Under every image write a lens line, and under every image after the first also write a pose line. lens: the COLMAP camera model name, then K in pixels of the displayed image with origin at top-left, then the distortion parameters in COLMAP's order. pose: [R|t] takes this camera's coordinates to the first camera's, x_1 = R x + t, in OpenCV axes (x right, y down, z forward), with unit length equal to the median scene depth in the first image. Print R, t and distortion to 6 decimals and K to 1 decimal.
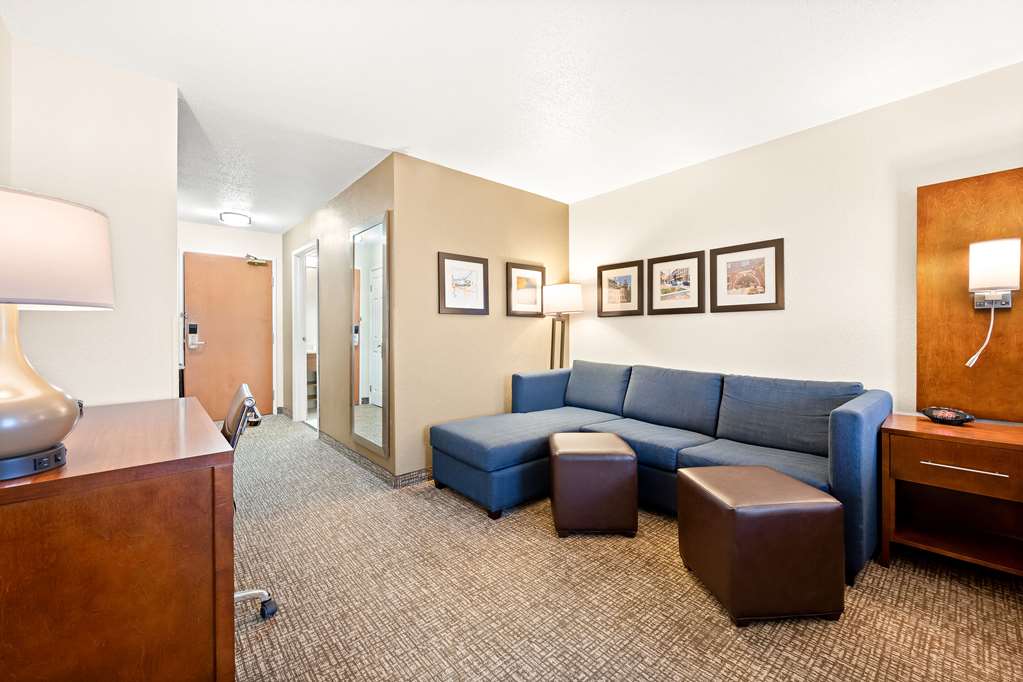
lens RADIAL K [[392.1, 0, 500.9], [0, 392.1, 332.4], [0, 0, 1]] dist [-0.003144, 0.001055]
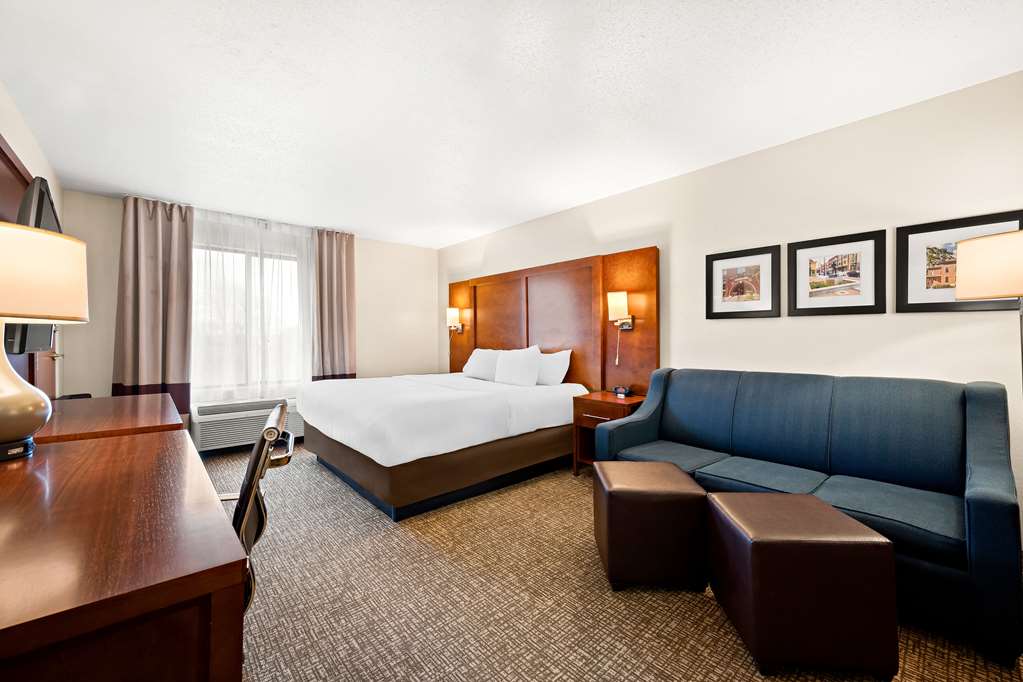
lens RADIAL K [[392.1, 0, 492.2], [0, 392.1, 337.5], [0, 0, 1]] dist [-0.003144, 0.001055]
pose [[0.999764, 0.004007, -0.021333, -0.183681], [-0.004053, 0.999990, -0.002094, -0.000574], [0.021325, 0.002180, 0.999770, 0.235508]]
